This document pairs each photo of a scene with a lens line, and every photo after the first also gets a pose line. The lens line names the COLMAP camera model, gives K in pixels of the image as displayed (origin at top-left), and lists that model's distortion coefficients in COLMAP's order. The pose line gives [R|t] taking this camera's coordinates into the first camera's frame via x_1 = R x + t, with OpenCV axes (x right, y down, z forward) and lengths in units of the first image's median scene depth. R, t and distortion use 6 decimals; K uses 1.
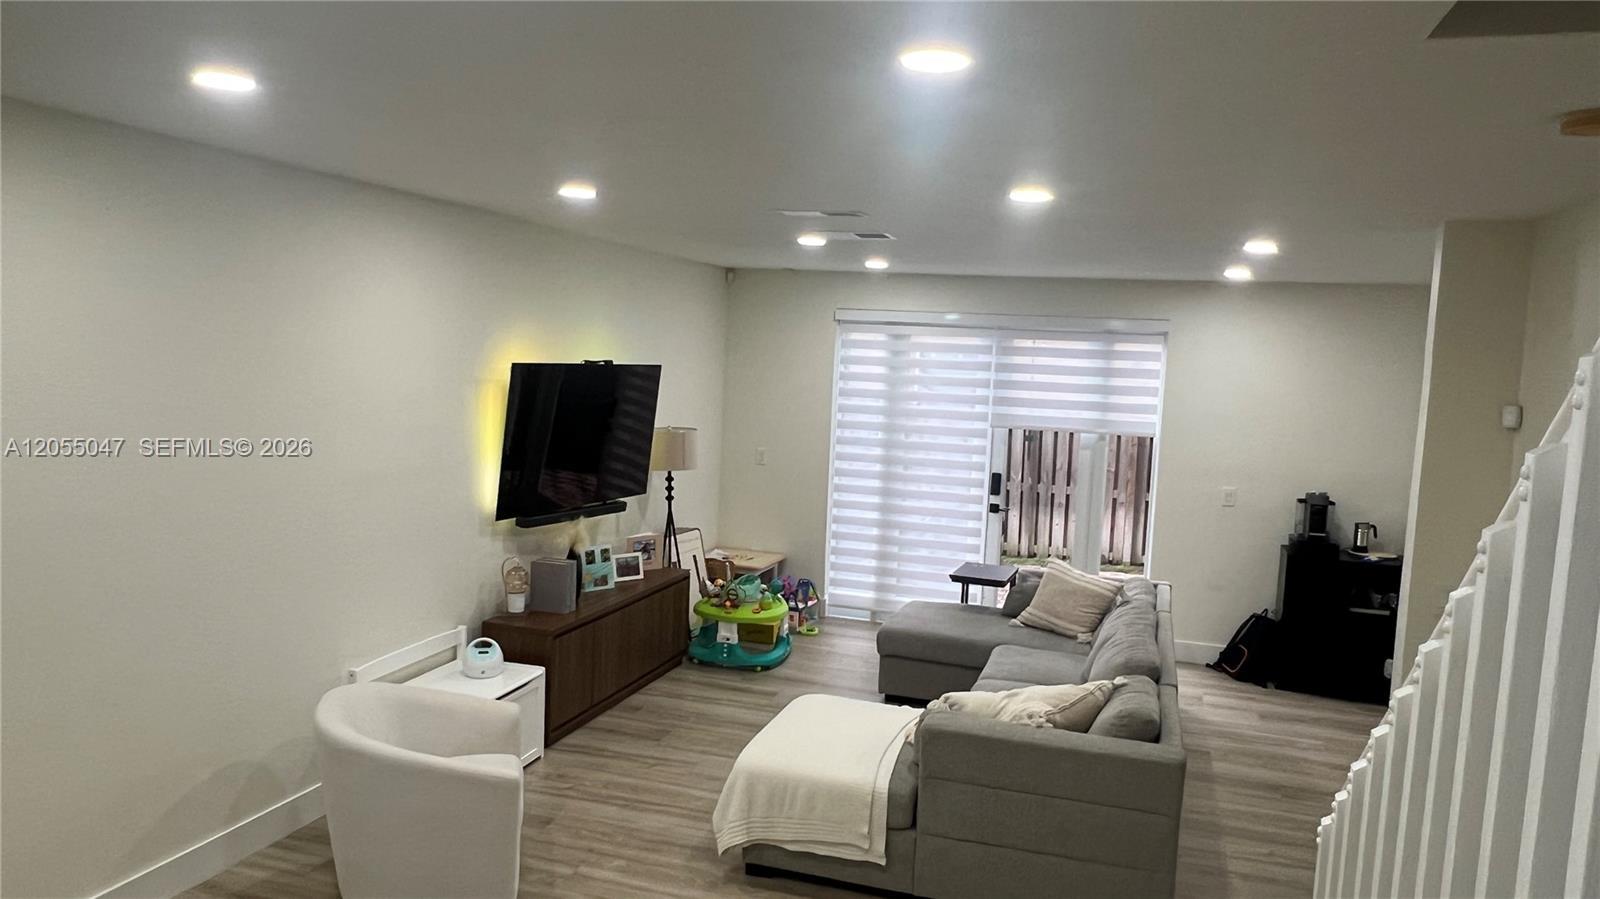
lens RADIAL K [[1101.2, 0, 800.0], [0, 1101.2, 449.5], [0, 0, 1]] dist [0.000771, -0.002185]
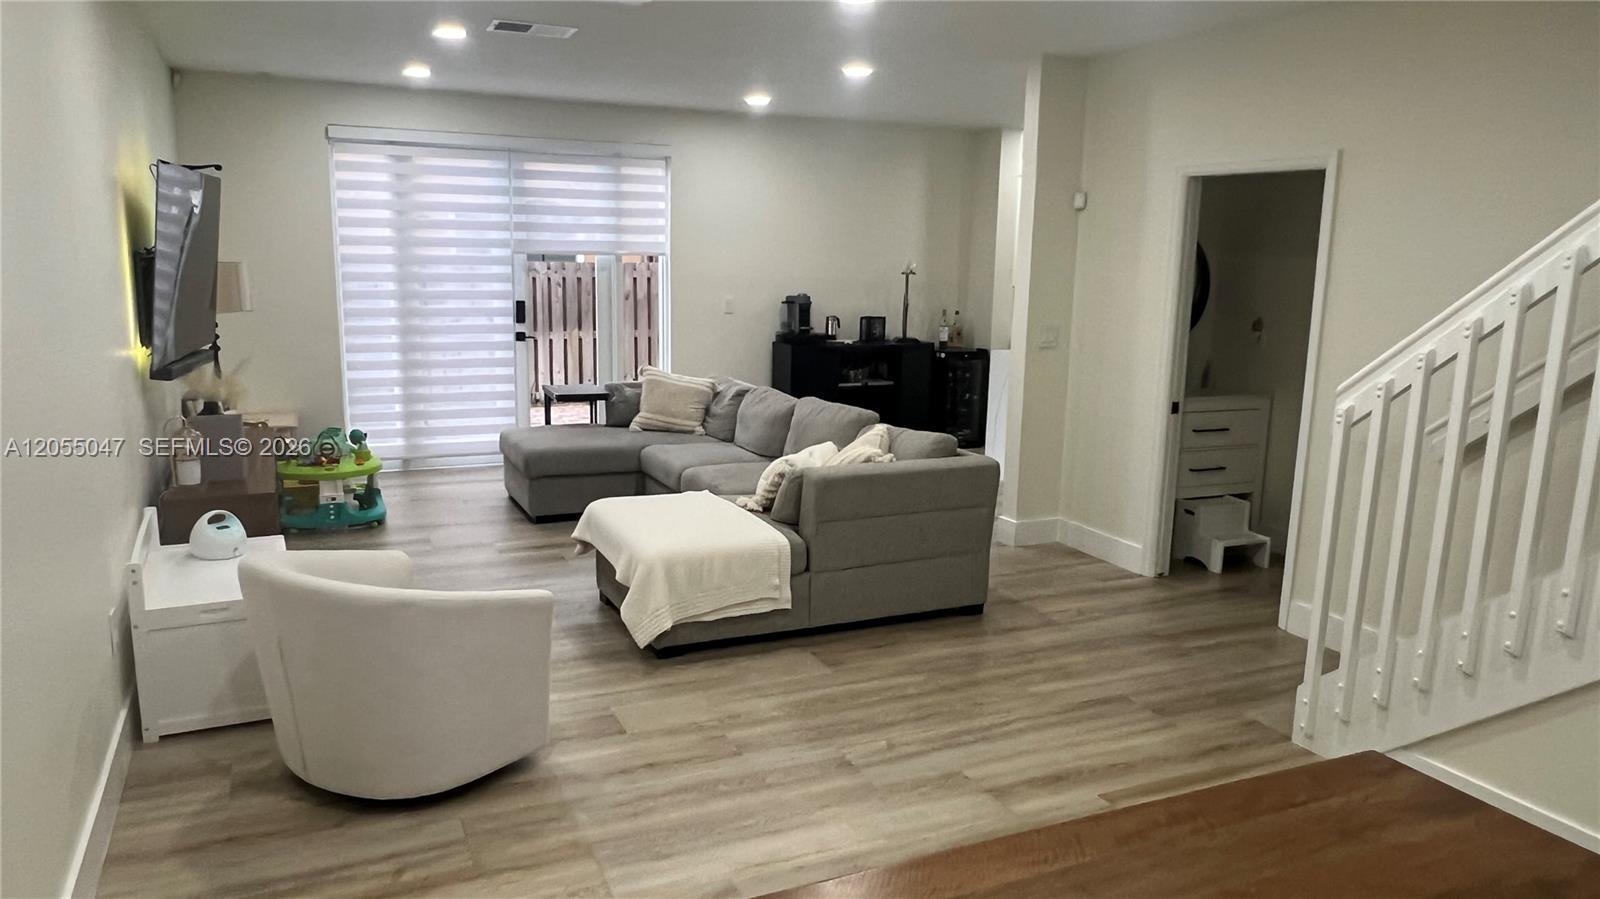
lens RADIAL K [[1101.2, 0, 800.0], [0, 1101.2, 449.5], [0, 0, 1]] dist [0.000771, -0.002185]
pose [[0.740288, -0.153232, 0.654594, -0.320908], [0.073404, 0.986280, 0.147863, 0.026860], [-0.668270, -0.061412, 0.741379, 0.087649]]
